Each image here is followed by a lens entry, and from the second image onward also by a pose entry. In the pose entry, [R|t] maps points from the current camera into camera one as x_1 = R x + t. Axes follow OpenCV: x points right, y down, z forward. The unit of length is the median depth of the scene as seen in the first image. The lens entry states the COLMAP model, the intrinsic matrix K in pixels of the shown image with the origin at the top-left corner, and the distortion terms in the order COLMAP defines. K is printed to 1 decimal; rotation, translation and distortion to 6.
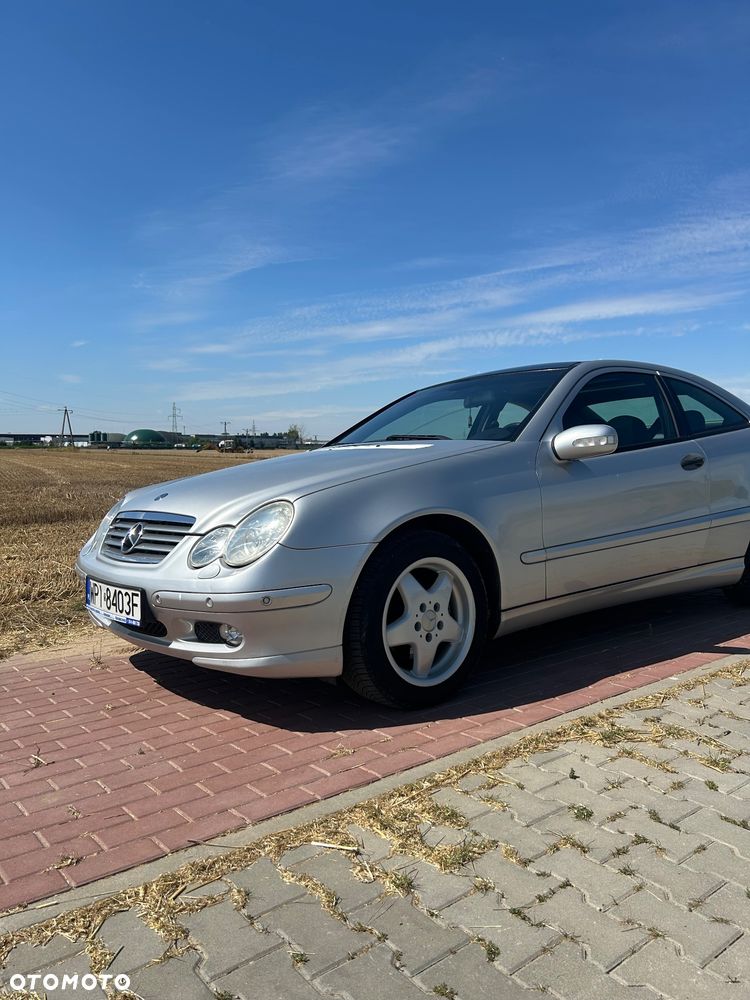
lens RADIAL K [[749.1, 0, 375.0], [0, 749.1, 500.0], [0, 0, 1]] dist [0.035323, -0.003657]
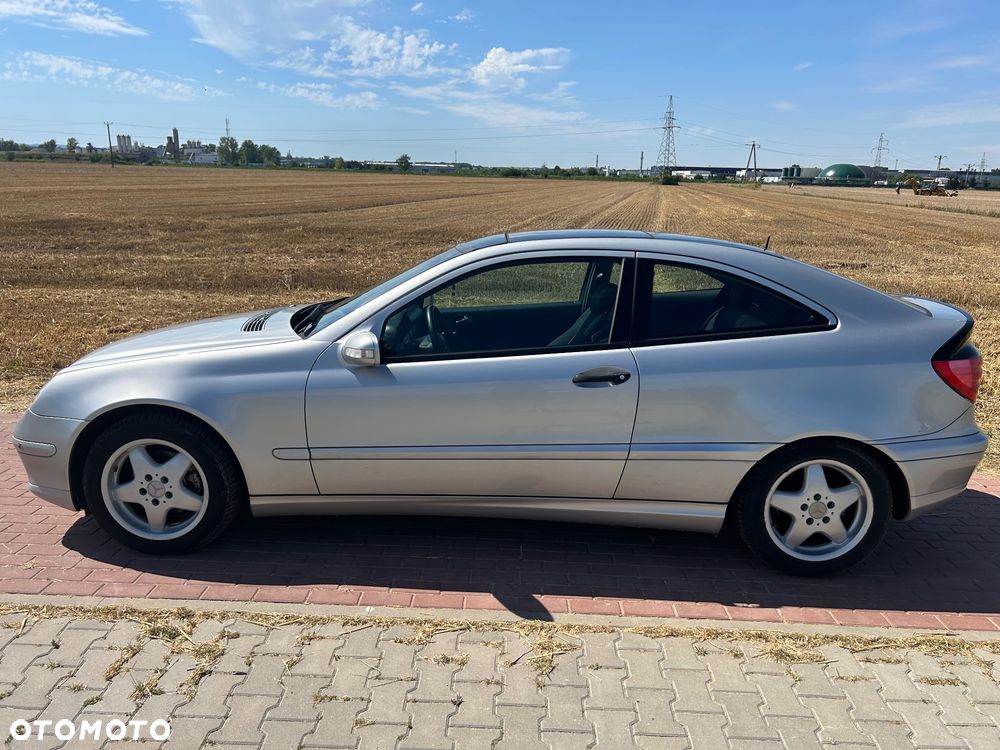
lens RADIAL K [[751.6, 0, 496.7], [0, 751.6, 390.4], [0, 0, 1]] dist [0.039992, -0.046582]
pose [[0.752413, 0.196494, -0.628701, 1.225450], [-0.067794, 0.972502, 0.222810, -0.303035], [0.655193, -0.125023, 0.745044, 0.477416]]
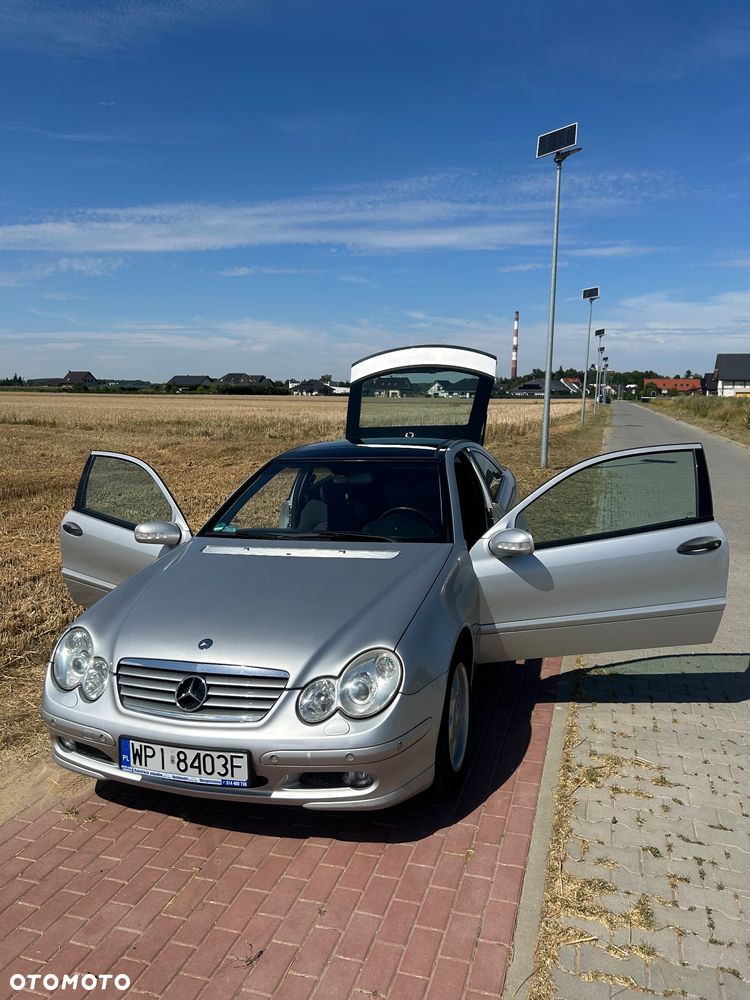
lens RADIAL K [[751.6, 0, 361.5], [0, 751.6, 501.0], [0, 0, 1]] dist [0.039992, -0.046582]
pose [[0.837546, -0.065530, 0.542422, -0.709273], [0.021412, 0.995955, 0.087260, -0.302886], [-0.545947, -0.061470, 0.835562, 0.081154]]
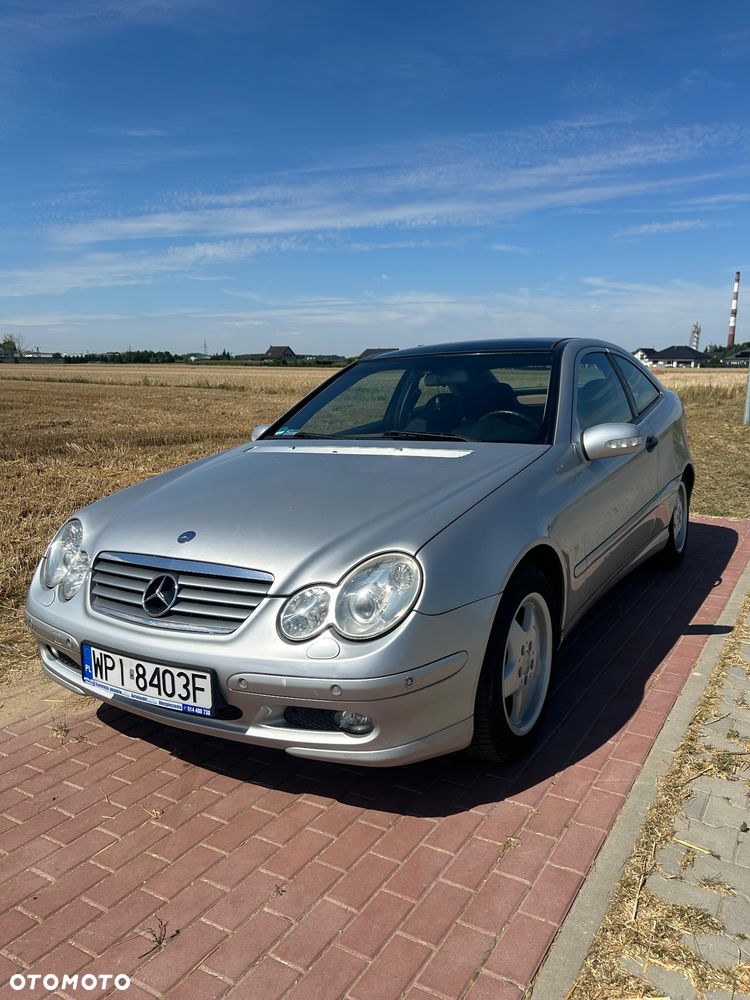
lens RADIAL K [[751.6, 0, 361.5], [0, 751.6, 501.0], [0, 0, 1]] dist [0.039992, -0.046582]
pose [[0.946329, -0.053703, 0.318712, -0.400609], [0.016670, 0.992897, 0.117805, -0.145075], [-0.322775, -0.106169, 0.940502, 0.228574]]
